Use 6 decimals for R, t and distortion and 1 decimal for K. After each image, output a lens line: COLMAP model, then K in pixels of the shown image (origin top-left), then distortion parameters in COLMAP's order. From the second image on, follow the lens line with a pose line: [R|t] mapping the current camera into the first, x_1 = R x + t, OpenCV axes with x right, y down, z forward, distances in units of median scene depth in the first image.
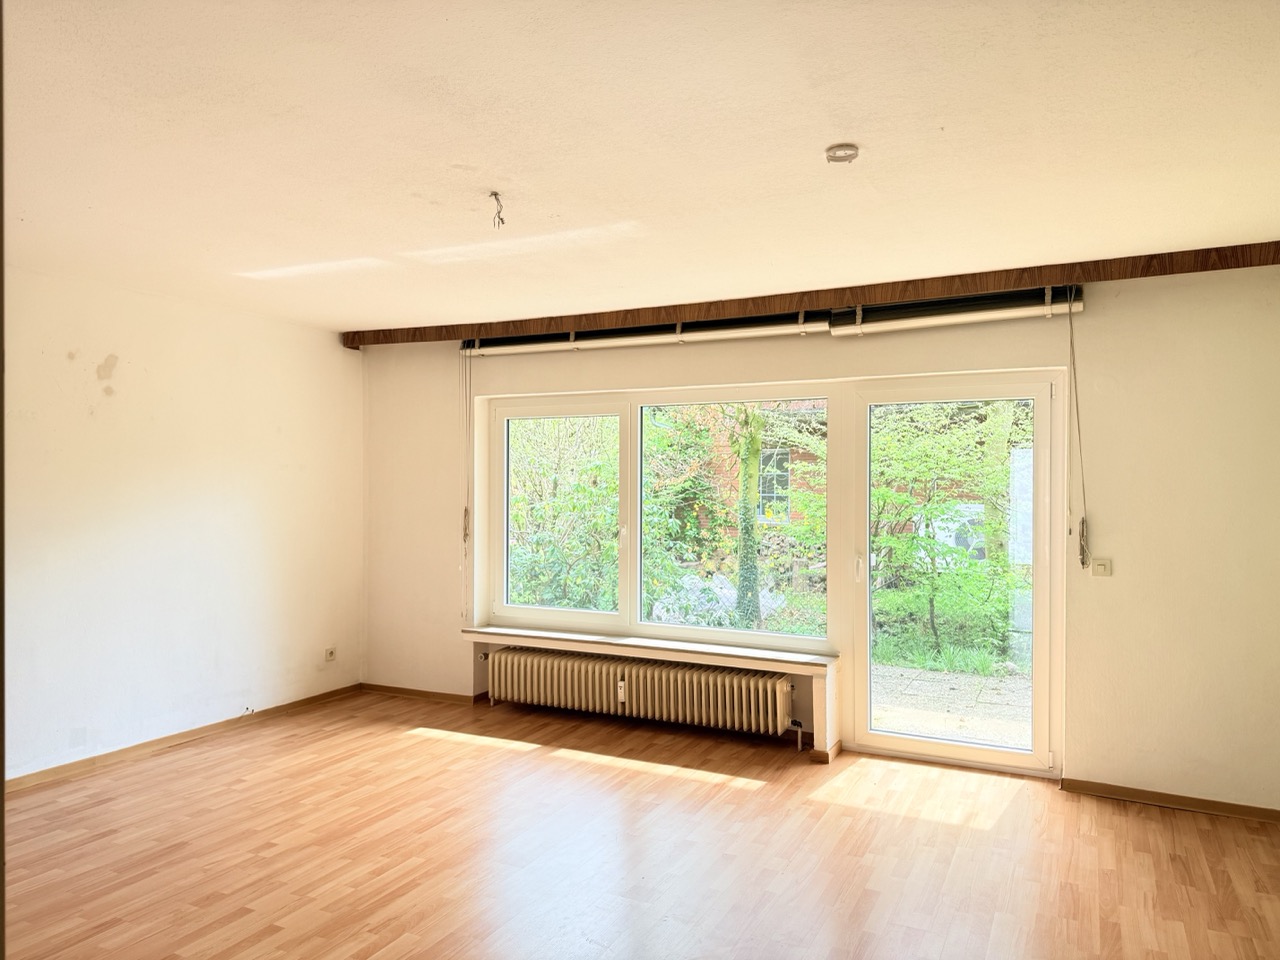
lens RADIAL K [[887.0, 0, 630.9], [0, 887.0, 473.2], [0, 0, 1]] dist [0.063759, -0.013830]
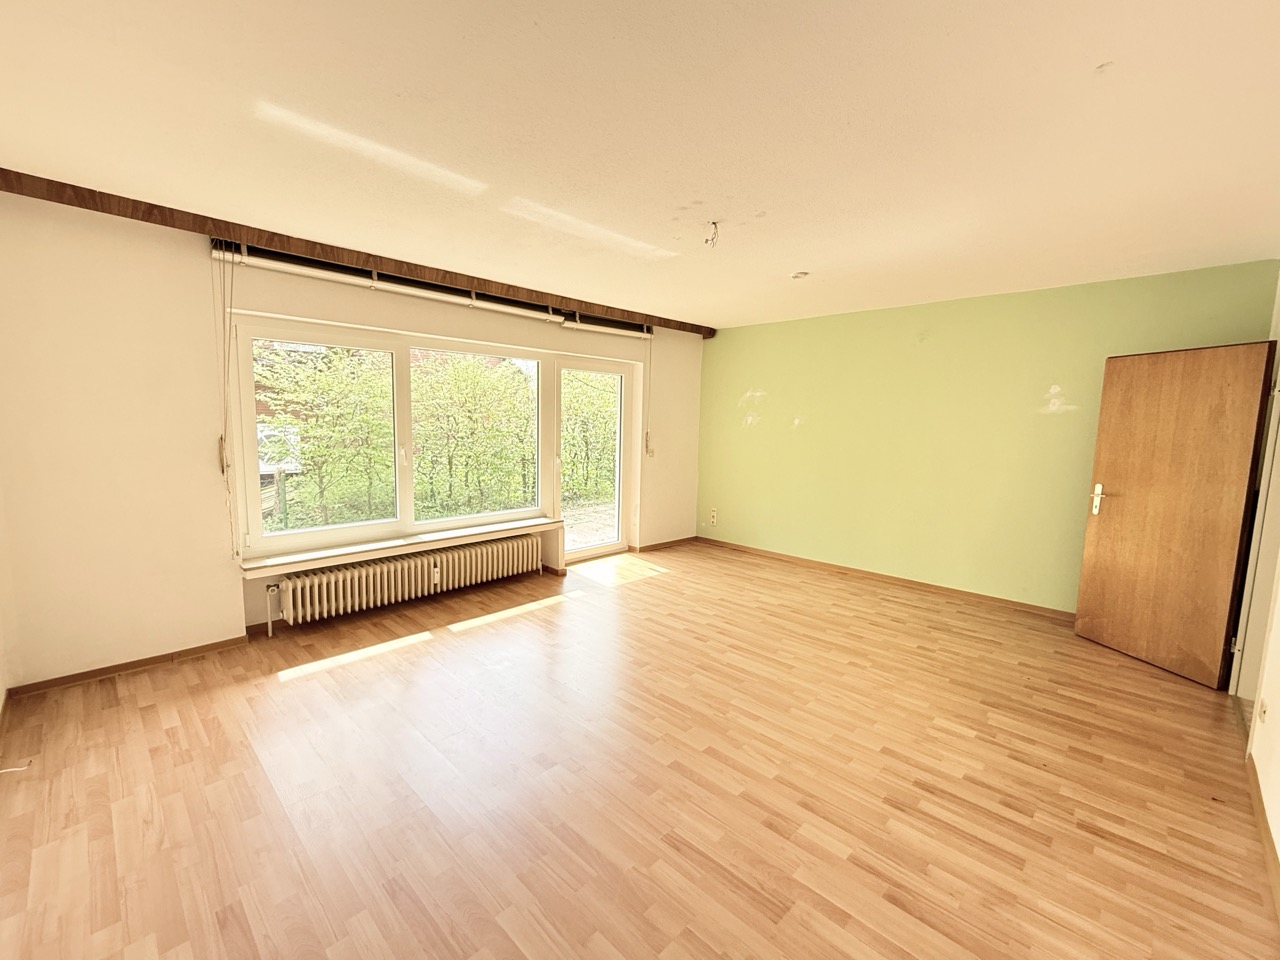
lens RADIAL K [[545.9, 0, 640.6], [0, 545.9, 476.0], [0, 0, 1]] dist [0.001935, 0.000005]
pose [[0.297458, -0.098180, 0.949674, -0.692096], [-0.033740, 0.992996, 0.113226, 0.003325], [-0.954139, -0.065722, 0.292062, 0.522799]]
